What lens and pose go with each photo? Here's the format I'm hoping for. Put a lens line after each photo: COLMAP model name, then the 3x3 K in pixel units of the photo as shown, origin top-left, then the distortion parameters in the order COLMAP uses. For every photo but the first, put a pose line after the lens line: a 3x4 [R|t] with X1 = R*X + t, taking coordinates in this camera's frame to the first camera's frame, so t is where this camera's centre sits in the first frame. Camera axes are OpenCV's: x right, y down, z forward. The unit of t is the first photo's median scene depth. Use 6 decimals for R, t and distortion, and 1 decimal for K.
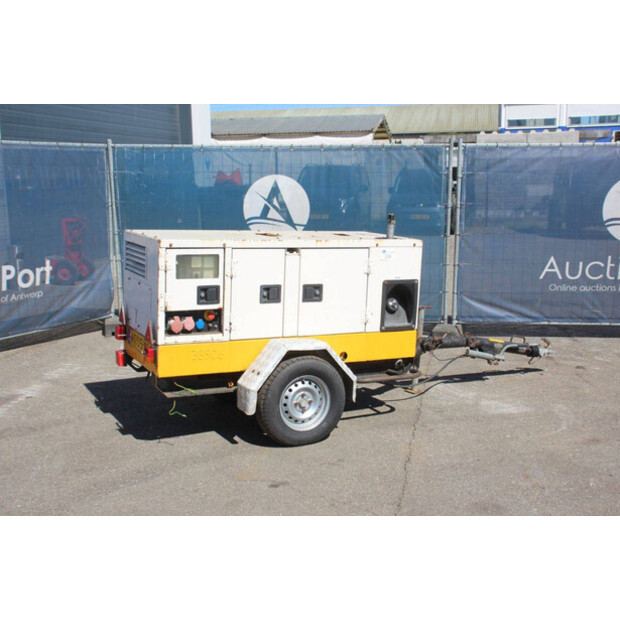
lens RADIAL K [[767.7, 0, 316.7], [0, 767.7, 313.6], [0, 0, 1]] dist [0.017137, 0.000000]
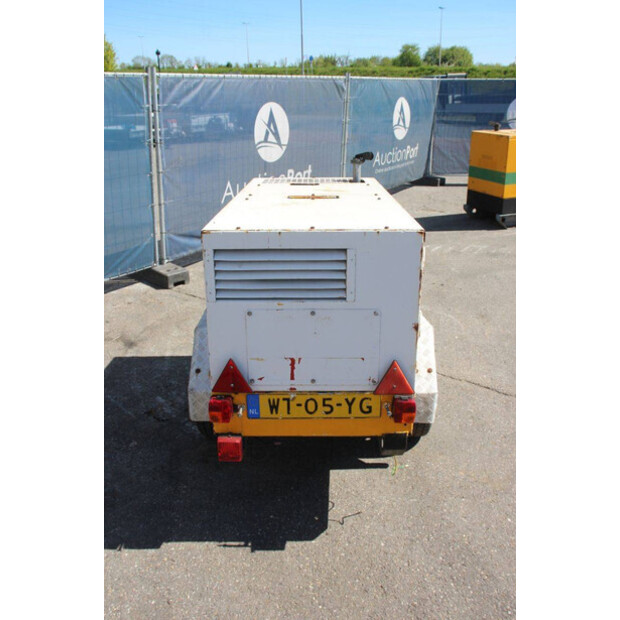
lens RADIAL K [[576.9, 0, 307.8], [0, 576.9, 315.8], [0, 0, 1]] dist [-0.092026, 0.000000]
pose [[0.480859, -0.323296, 0.815018, -0.562379], [0.168721, 0.946285, 0.275822, -0.151290], [-0.860412, 0.004880, 0.509576, 0.743569]]
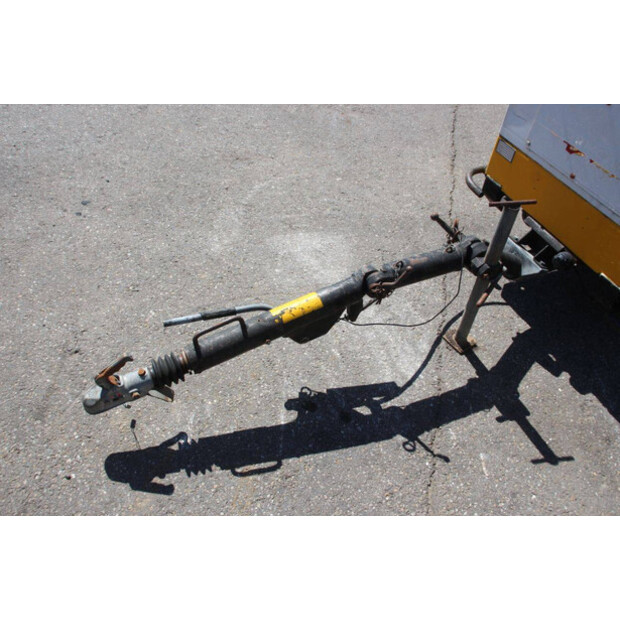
lens RADIAL K [[546.8, 0, 307.3], [0, 546.8, 315.8], [0, 0, 1]] dist [-0.130359, 0.097264]
pose [[-0.990986, -0.113322, -0.071446, 0.305251], [-0.121899, 0.541588, 0.831759, -0.232997], [-0.055562, 0.832971, -0.550520, 1.432330]]
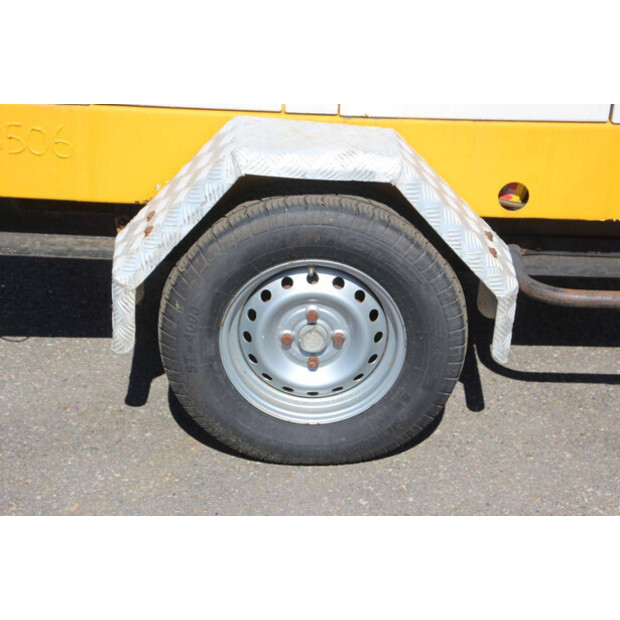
lens RADIAL K [[1475.1, 0, 308.4], [0, 1475.1, 312.3], [0, 0, 1]] dist [0.364004, 0.000000]
pose [[0.875887, 0.218651, -0.430133, 0.223586], [-0.077029, 0.943365, 0.322690, -0.080992], [0.476329, -0.249508, 0.843123, 0.485175]]
